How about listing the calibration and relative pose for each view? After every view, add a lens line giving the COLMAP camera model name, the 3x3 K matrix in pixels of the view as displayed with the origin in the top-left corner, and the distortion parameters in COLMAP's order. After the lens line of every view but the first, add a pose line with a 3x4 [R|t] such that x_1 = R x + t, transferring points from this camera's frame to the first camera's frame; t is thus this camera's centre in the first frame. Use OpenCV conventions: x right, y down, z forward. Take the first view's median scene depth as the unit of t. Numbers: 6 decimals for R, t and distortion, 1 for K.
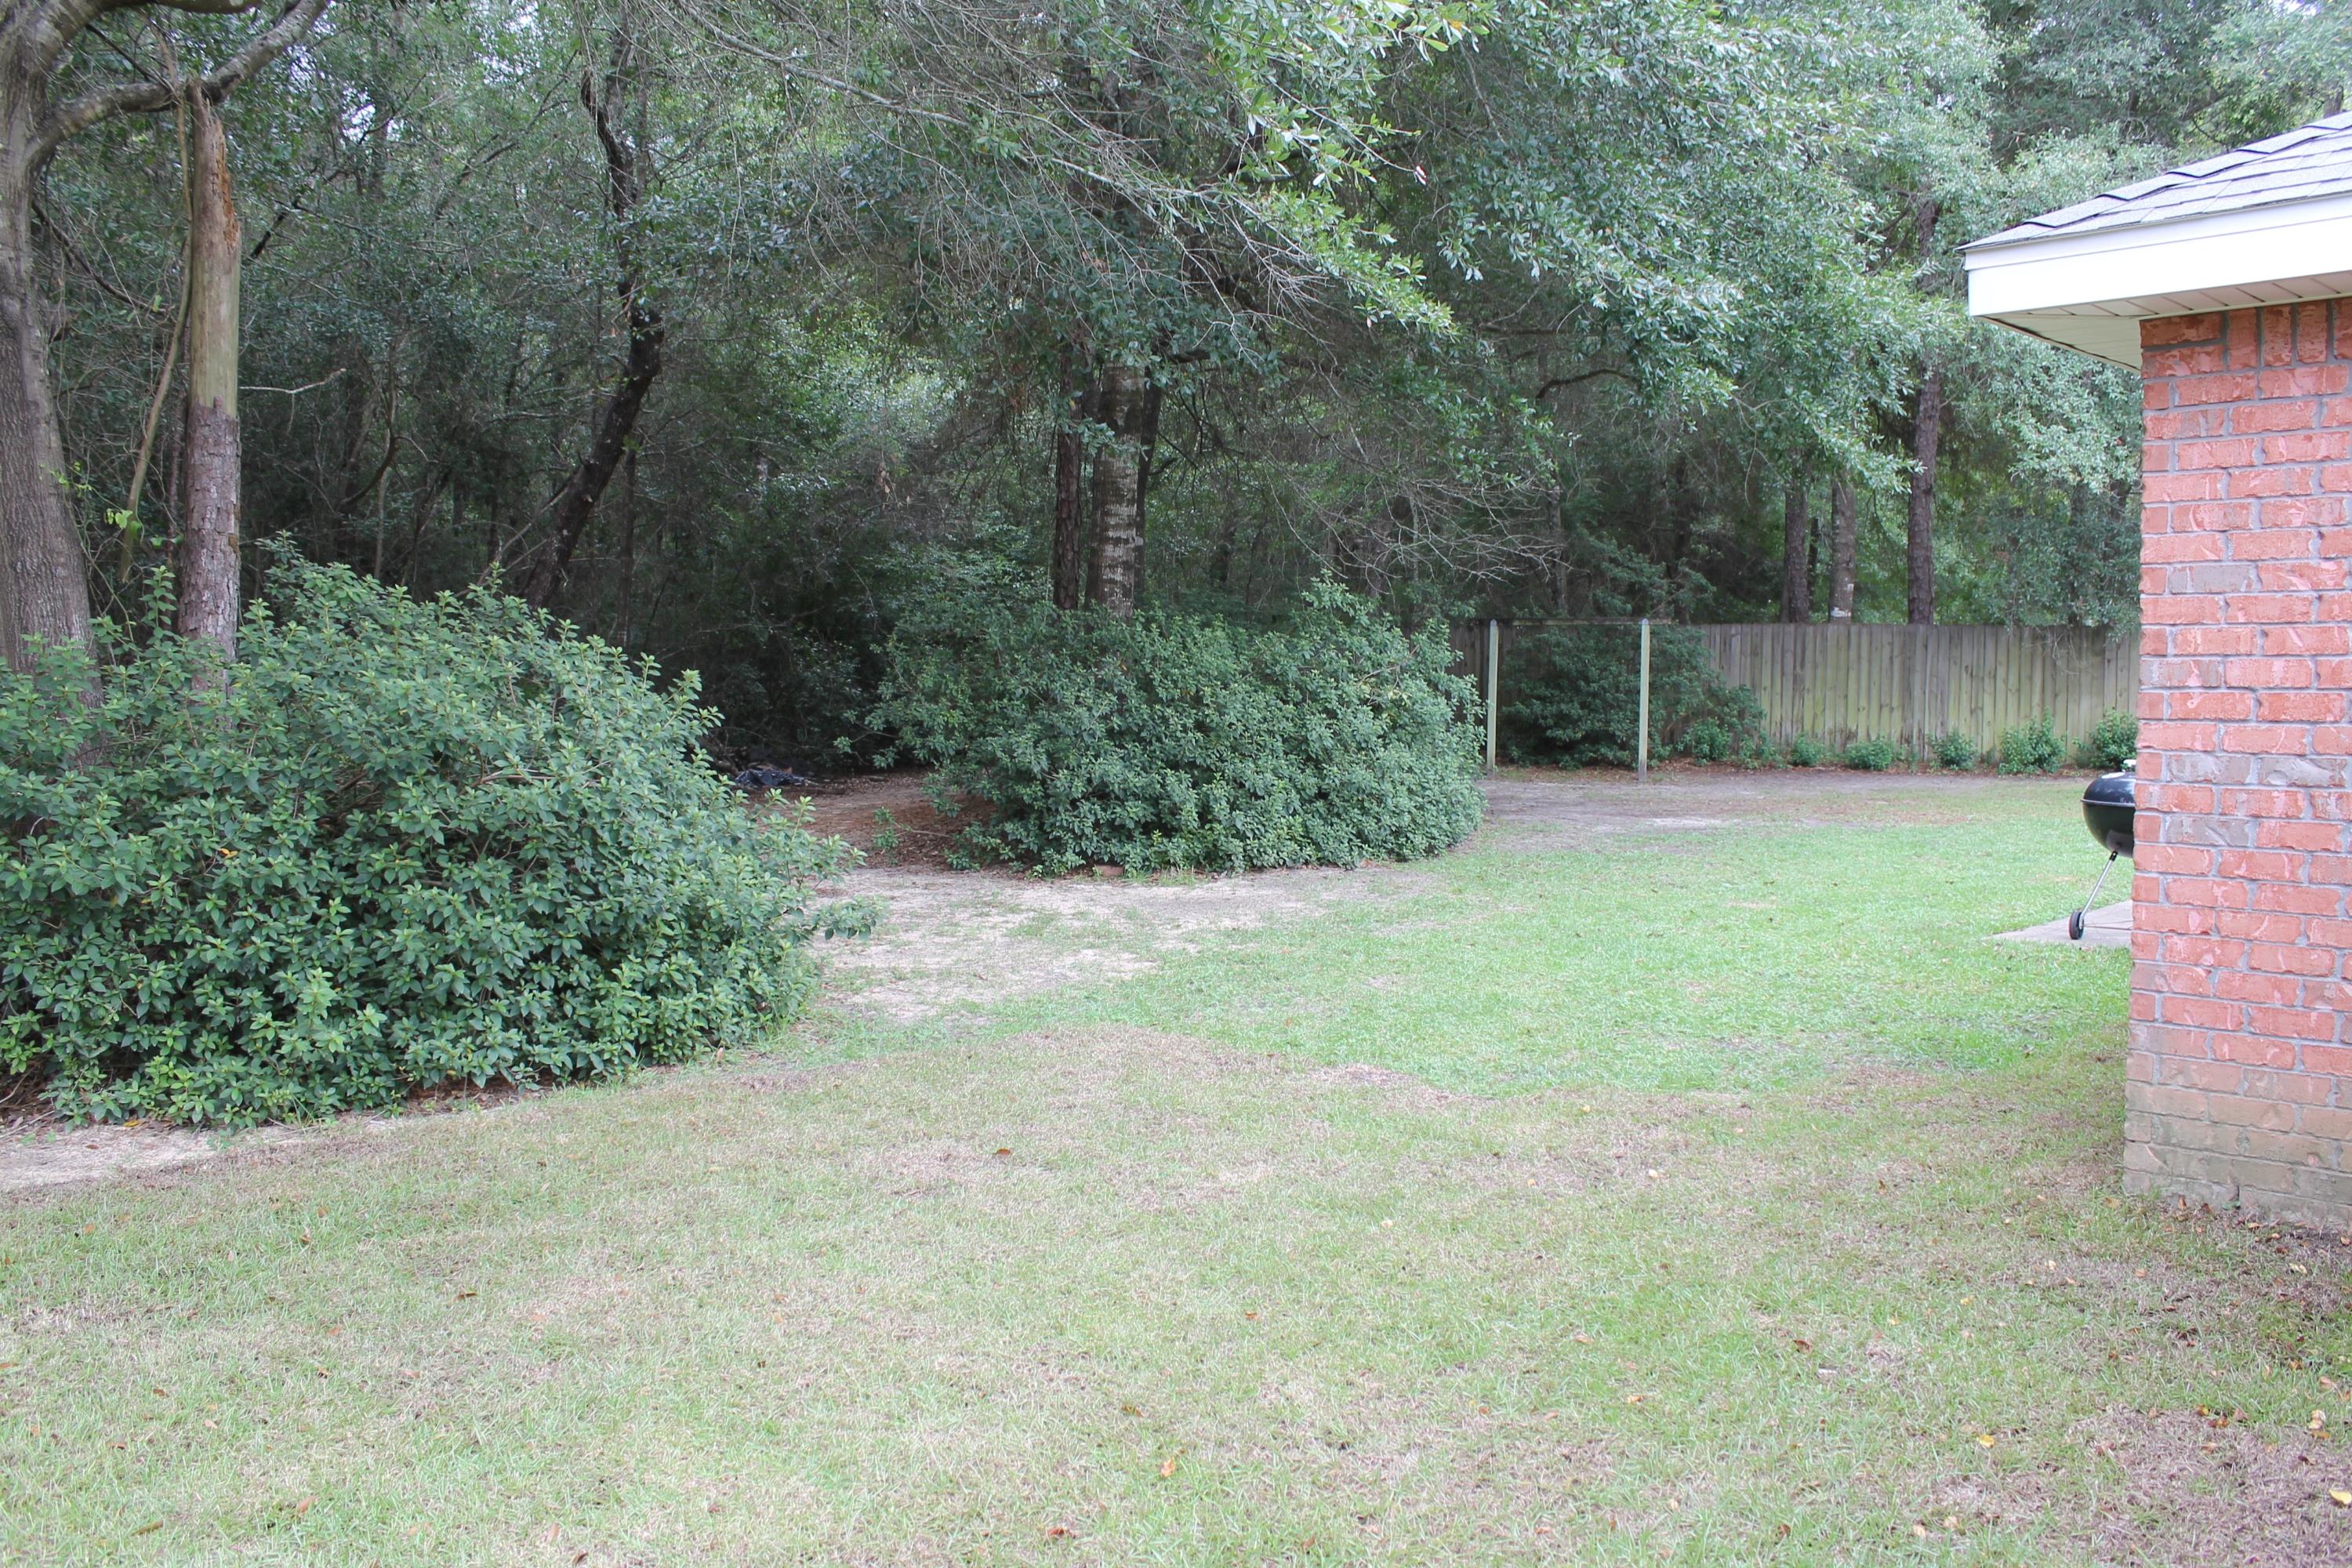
lens RADIAL K [[1929.8, 0, 1220.7], [0, 1929.8, 787.4], [0, 0, 1]] dist [-0.167469, 0.163021]
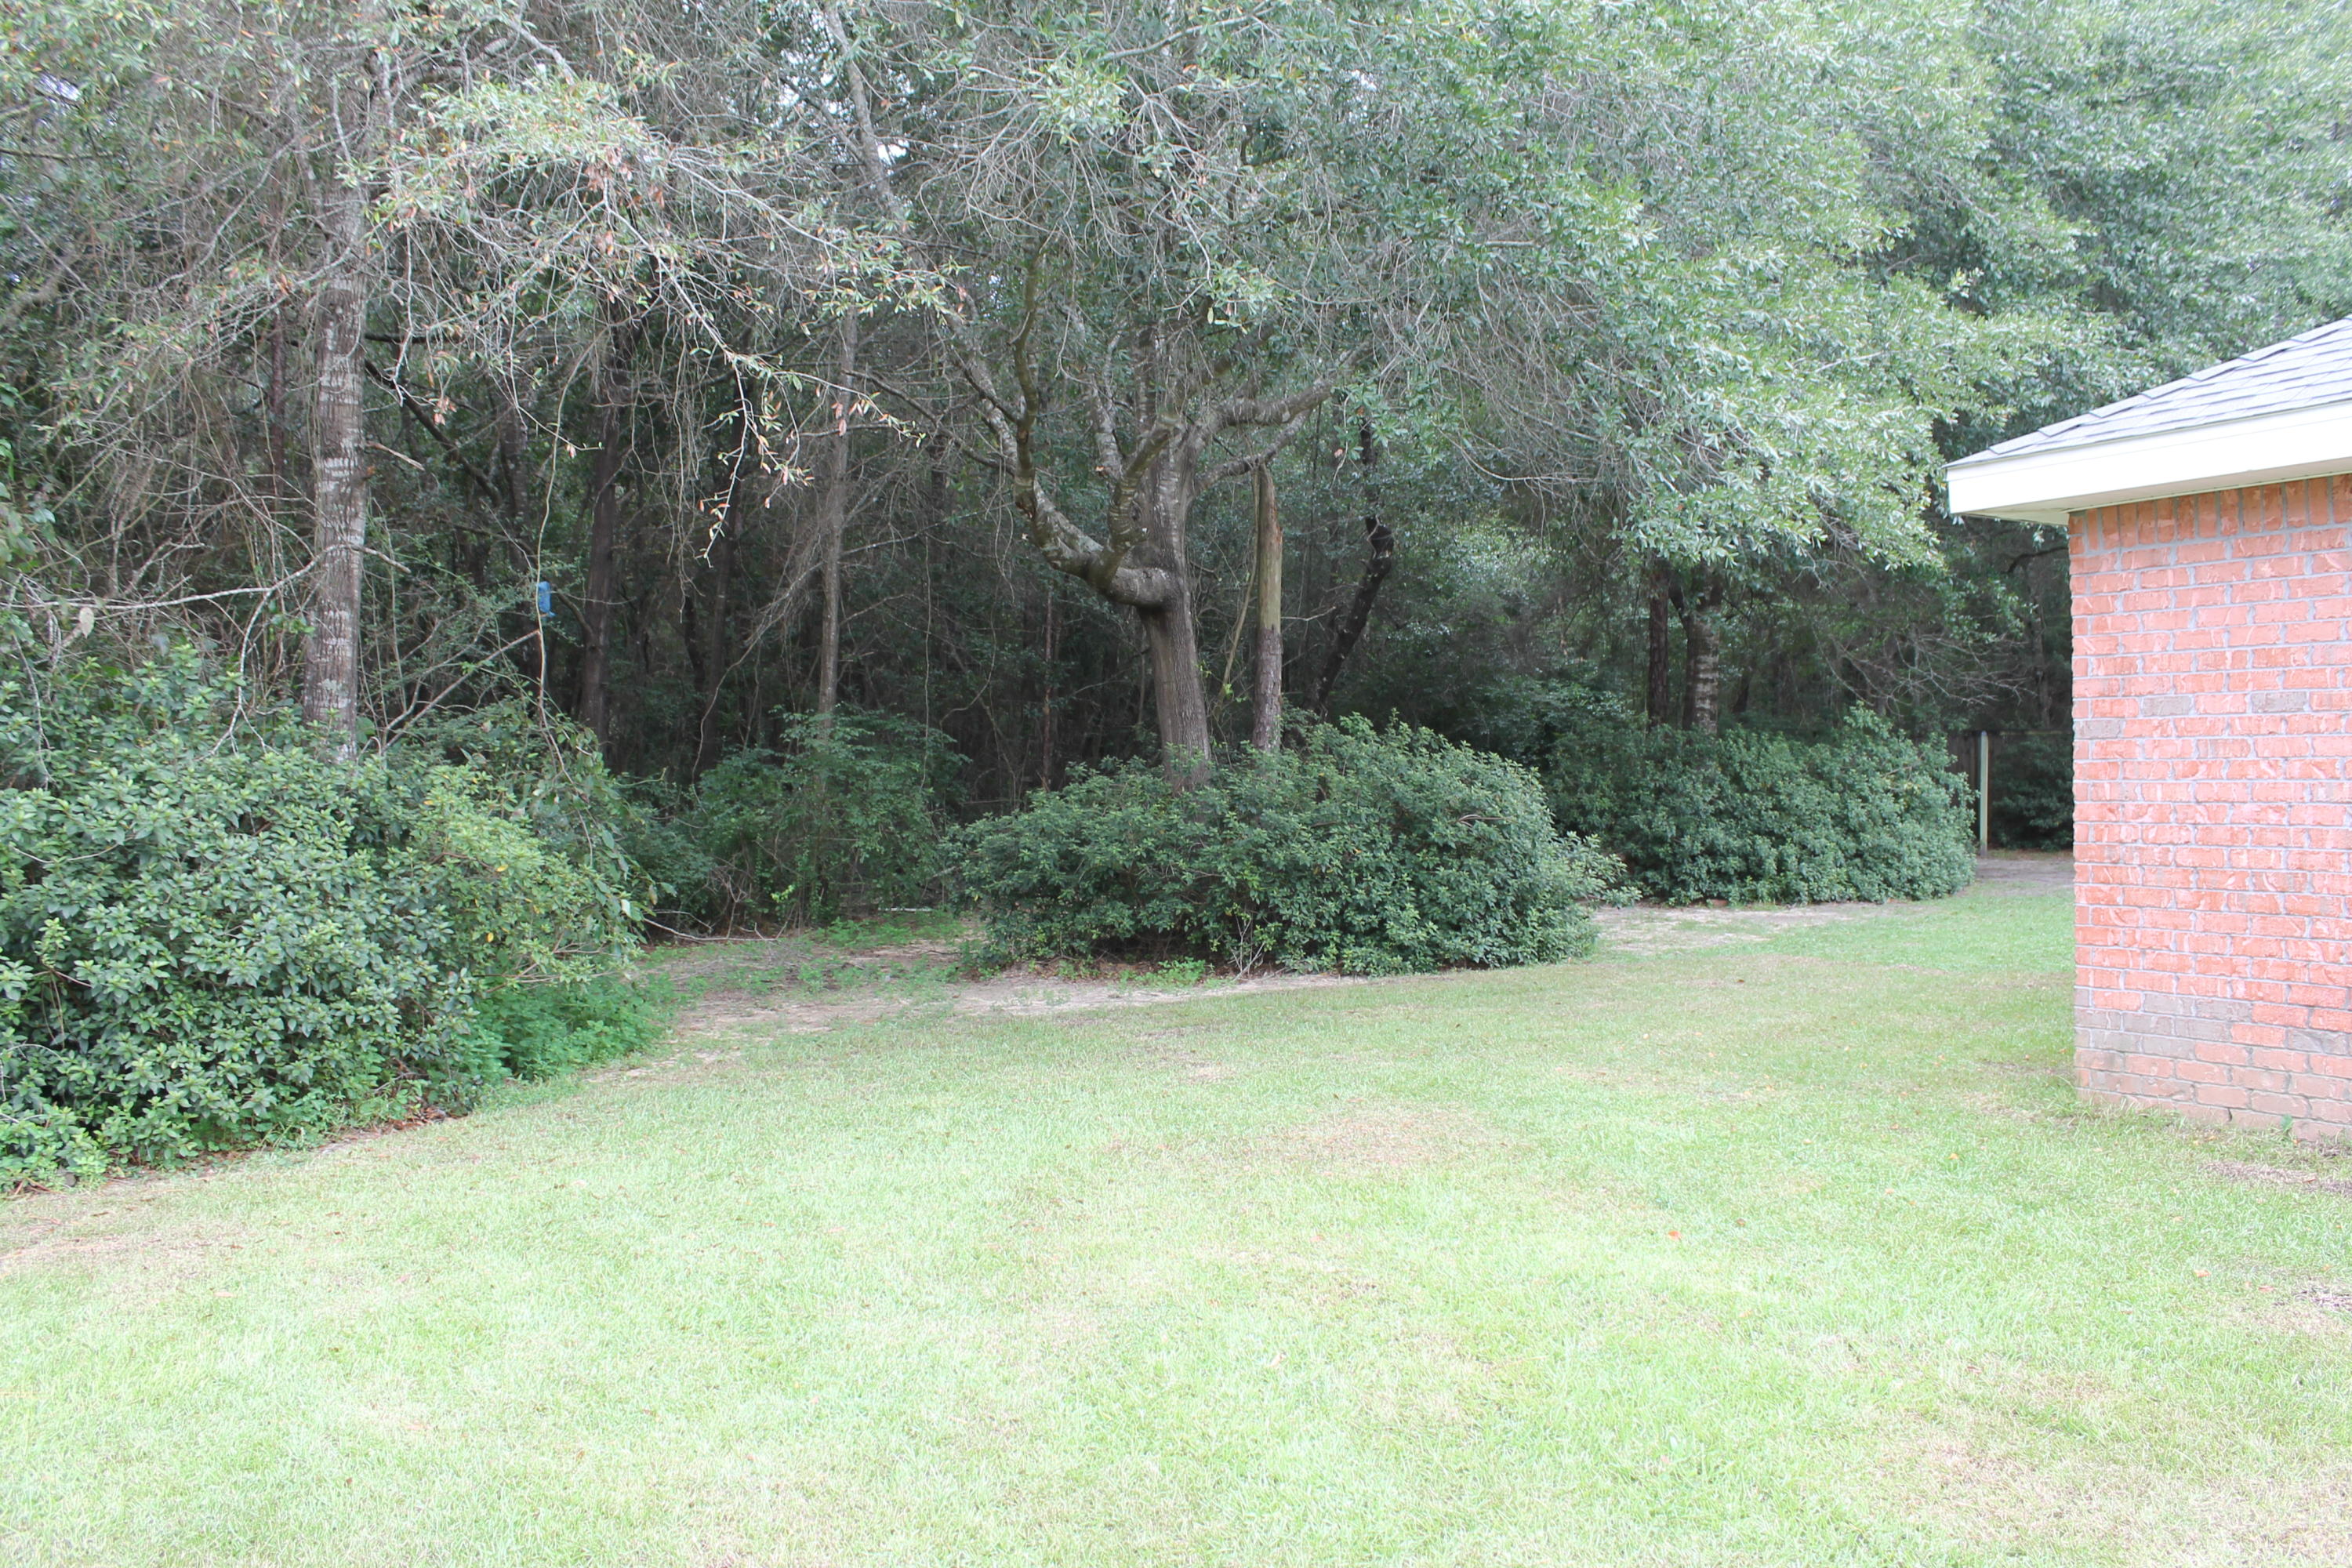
lens RADIAL K [[1929.8, 0, 1220.7], [0, 1929.8, 787.4], [0, 0, 1]] dist [-0.167469, 0.163021]
pose [[0.968989, -0.007062, -0.247004, -0.062741], [-0.007400, 0.998314, -0.057575, 0.040798], [0.246994, 0.057618, 0.967303, -0.530602]]
